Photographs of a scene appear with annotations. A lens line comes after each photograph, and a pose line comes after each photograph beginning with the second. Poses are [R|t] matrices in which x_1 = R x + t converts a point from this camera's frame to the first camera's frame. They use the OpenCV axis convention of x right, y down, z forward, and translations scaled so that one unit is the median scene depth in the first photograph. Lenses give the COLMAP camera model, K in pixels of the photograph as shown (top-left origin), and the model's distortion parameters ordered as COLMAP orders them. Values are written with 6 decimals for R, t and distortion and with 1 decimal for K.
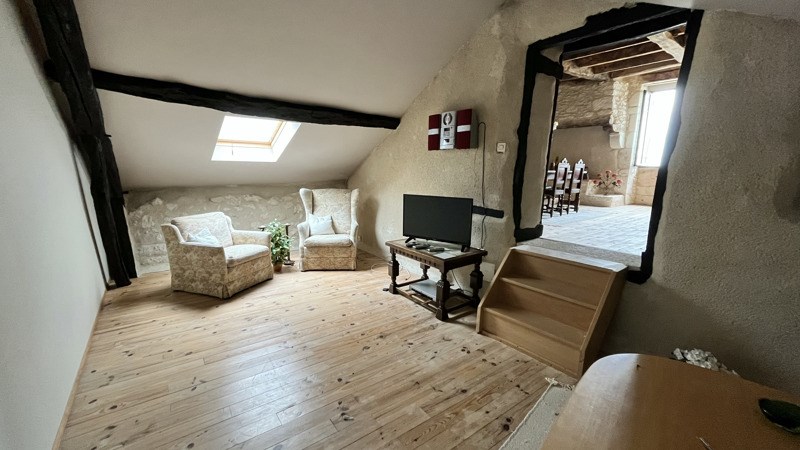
lens RADIAL K [[323.7, 0, 401.8], [0, 323.7, 224.2], [0, 0, 1]] dist [-0.001643, -0.000066]
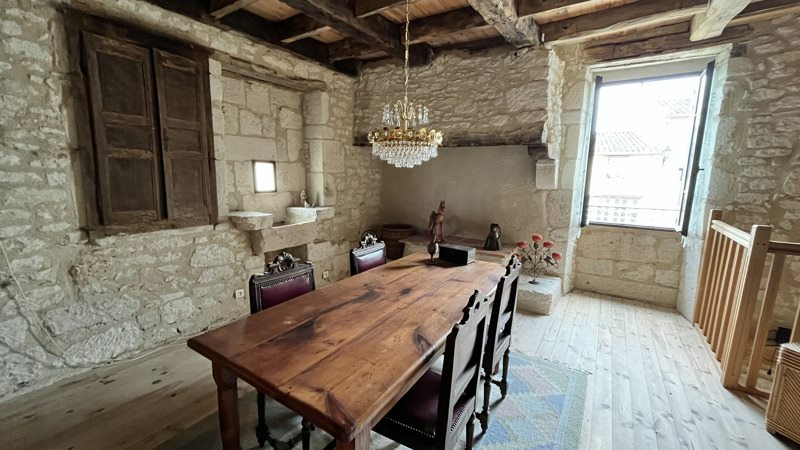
lens RADIAL K [[323.7, 0, 398.3], [0, 323.7, 225.7], [0, 0, 1]] dist [-0.001643, -0.000066]
pose [[0.947398, -0.044763, 0.316911, 0.282143], [0.050206, 0.998698, -0.009024, -0.188348], [-0.316094, 0.024460, 0.948412, 0.602718]]
